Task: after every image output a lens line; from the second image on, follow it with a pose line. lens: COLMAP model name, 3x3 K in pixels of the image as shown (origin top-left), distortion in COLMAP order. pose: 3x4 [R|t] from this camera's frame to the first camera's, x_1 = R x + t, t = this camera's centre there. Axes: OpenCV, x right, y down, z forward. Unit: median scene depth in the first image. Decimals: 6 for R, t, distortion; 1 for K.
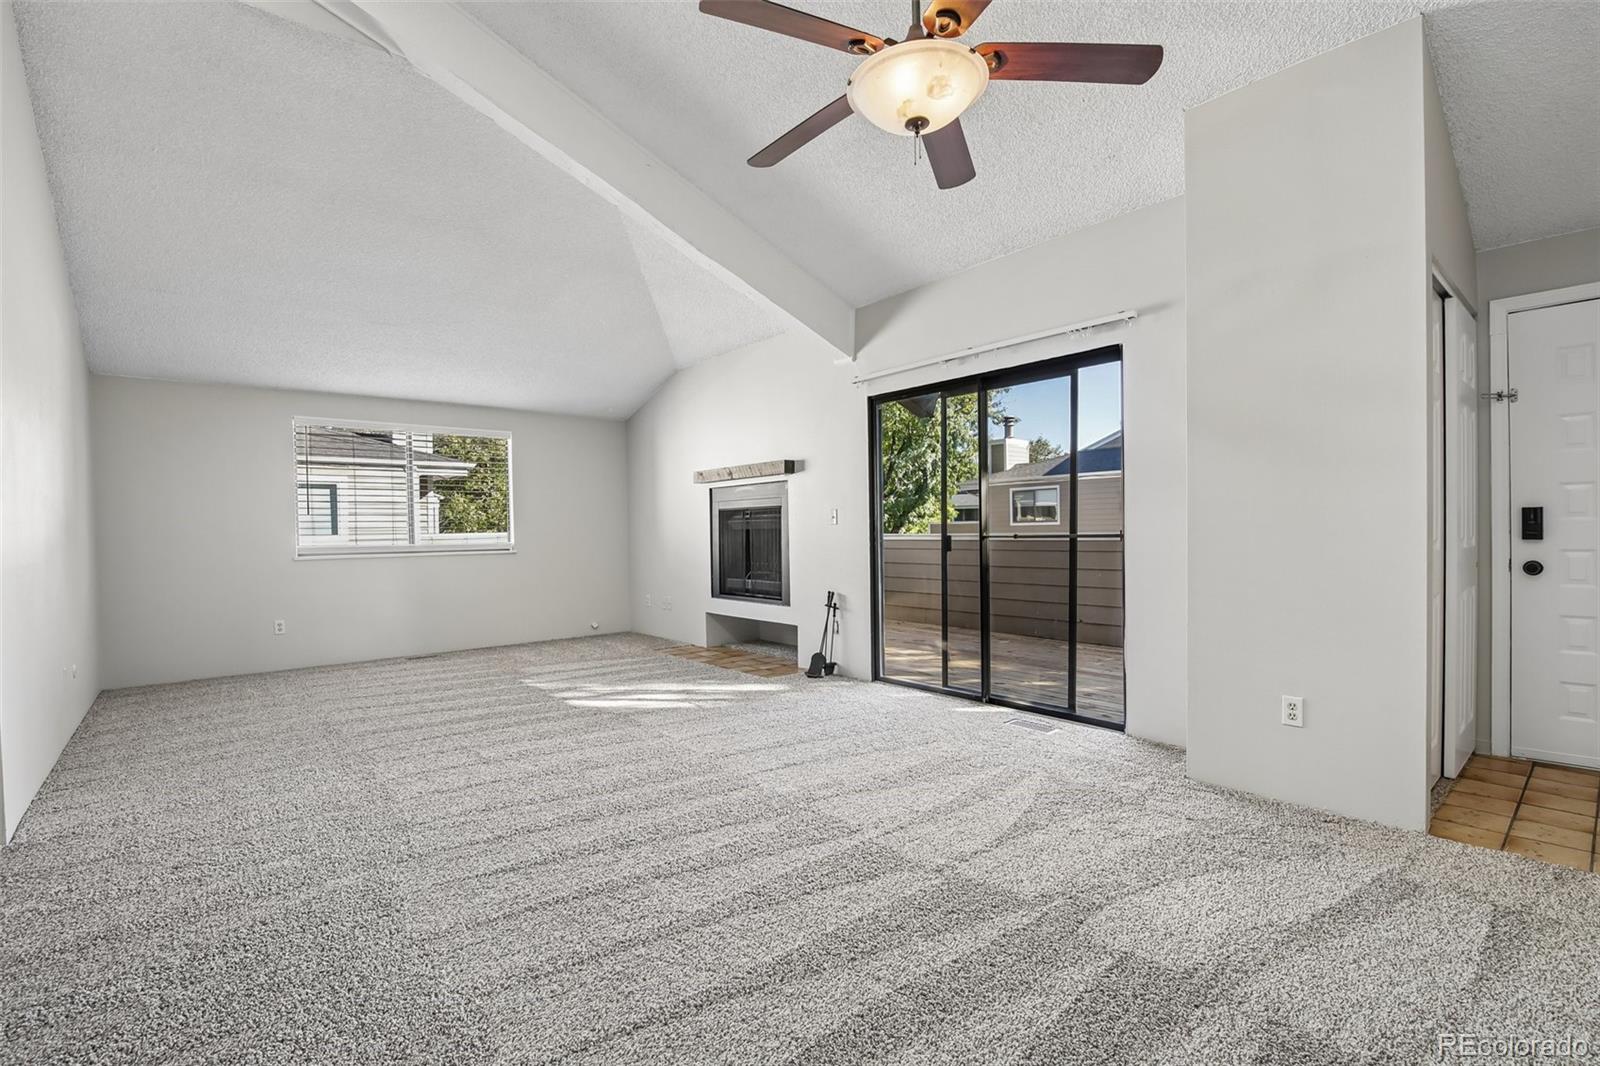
lens RADIAL K [[721.2, 0, 773.2], [0, 721.2, 539.6], [0, 0, 1]] dist [-0.014452, -0.000655]
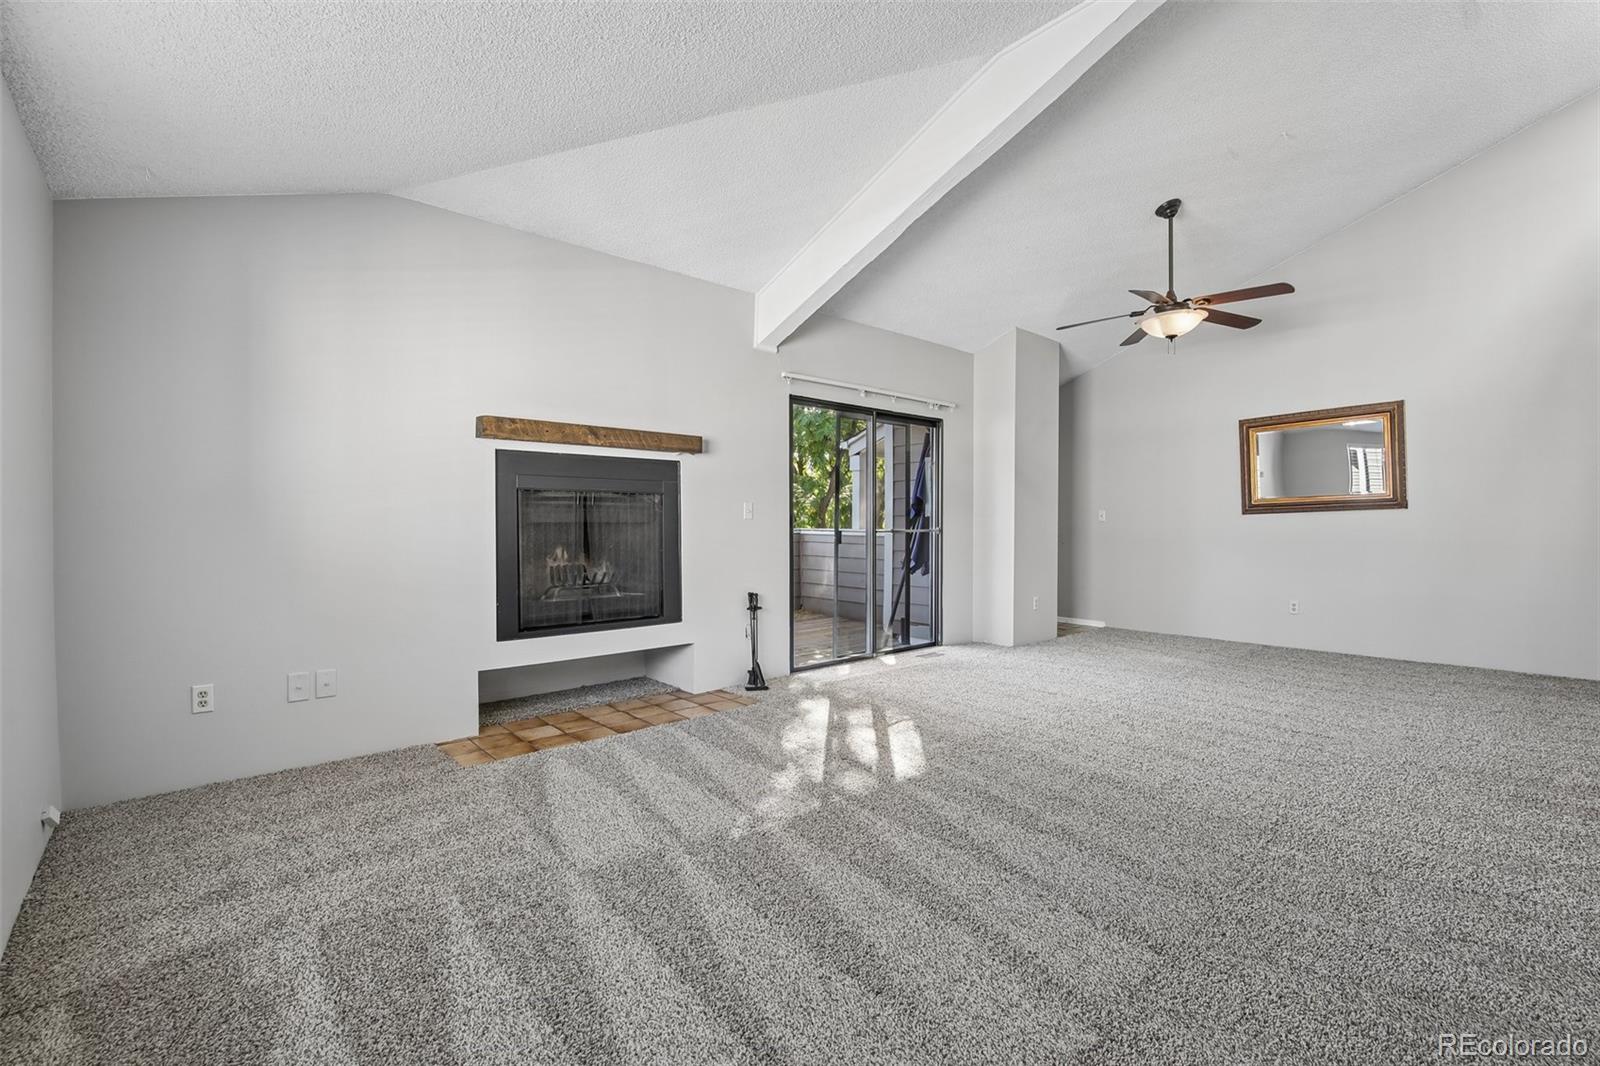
lens RADIAL K [[707.1, 0, 800.0], [0, 707.1, 533.0], [0, 0, 1]] dist [-0.001941, -0.000969]
pose [[-0.052460, 0.002134, 0.998621, -0.842400], [0.013921, 0.999902, -0.001406, -0.001158], [-0.998526, 0.013828, -0.052485, 1.017321]]
